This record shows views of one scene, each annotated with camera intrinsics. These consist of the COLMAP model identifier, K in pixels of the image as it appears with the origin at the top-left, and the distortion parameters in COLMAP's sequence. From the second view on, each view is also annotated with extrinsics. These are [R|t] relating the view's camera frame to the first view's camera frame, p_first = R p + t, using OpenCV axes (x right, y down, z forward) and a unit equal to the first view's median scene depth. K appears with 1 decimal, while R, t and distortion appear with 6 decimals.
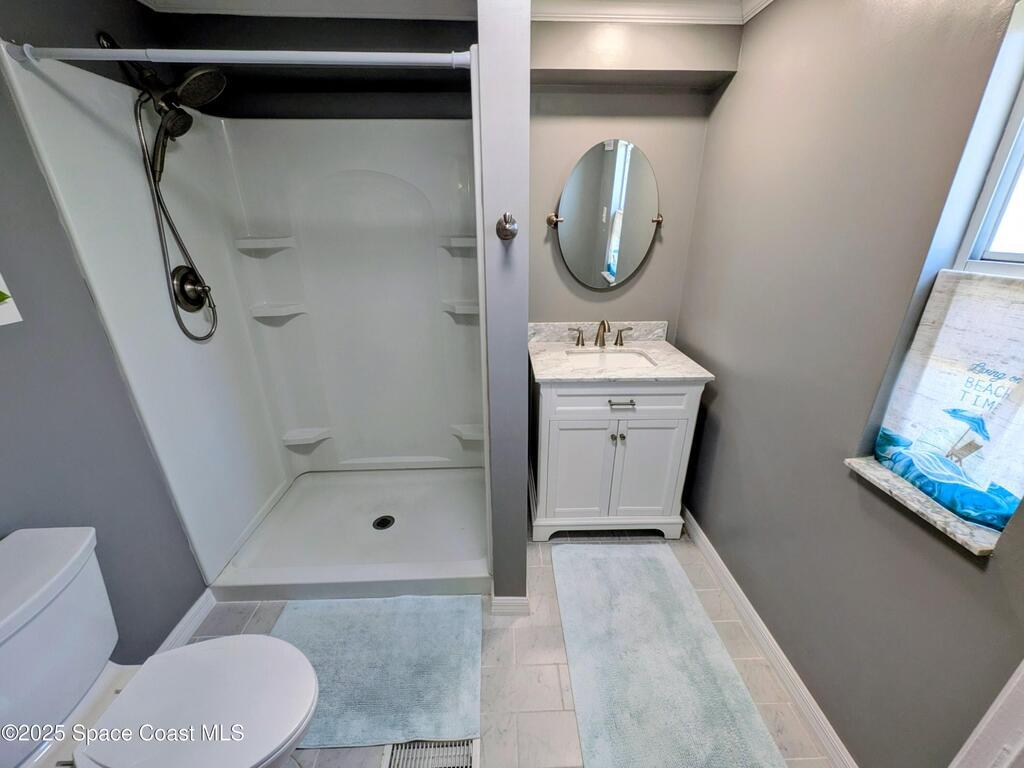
lens RADIAL K [[405.5, 0, 512.0], [0, 405.5, 384.0], [0, 0, 1]] dist [-0.001736, -0.000510]
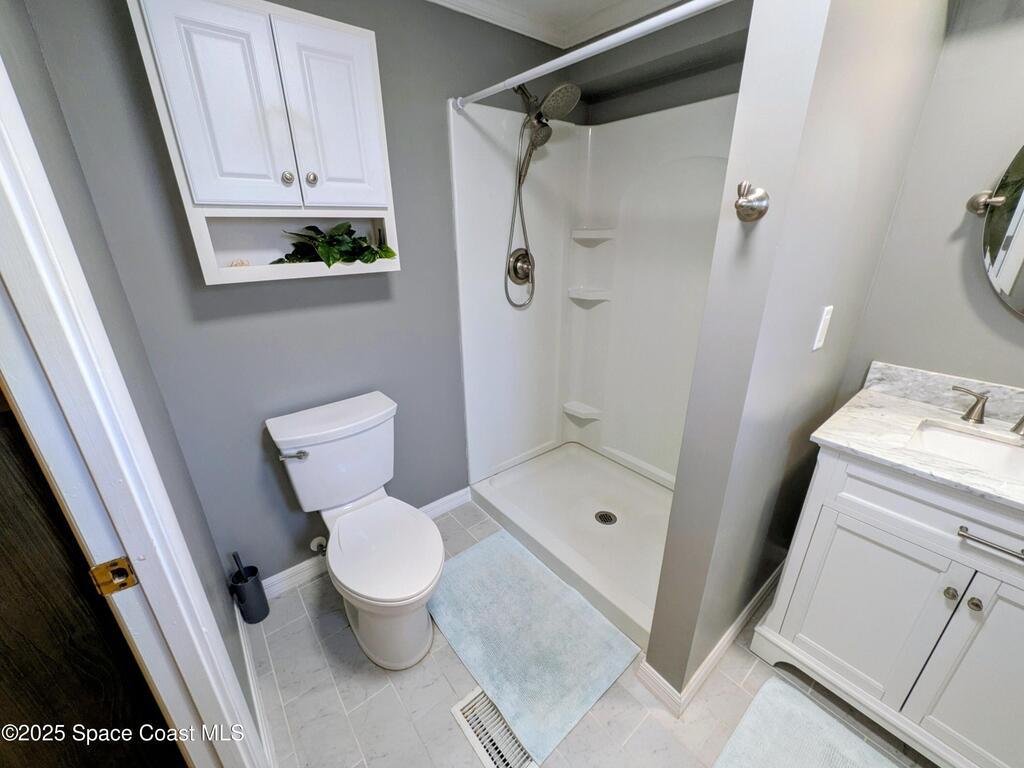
lens RADIAL K [[403.4, 0, 509.4], [0, 403.4, 383.5], [0, 0, 1]] dist [-0.001820, 0.000187]
pose [[0.600157, 0.288054, -0.746214, 0.222585], [-0.293061, 0.947222, 0.129948, -0.033580], [0.744262, 0.140697, 0.652899, 0.165449]]
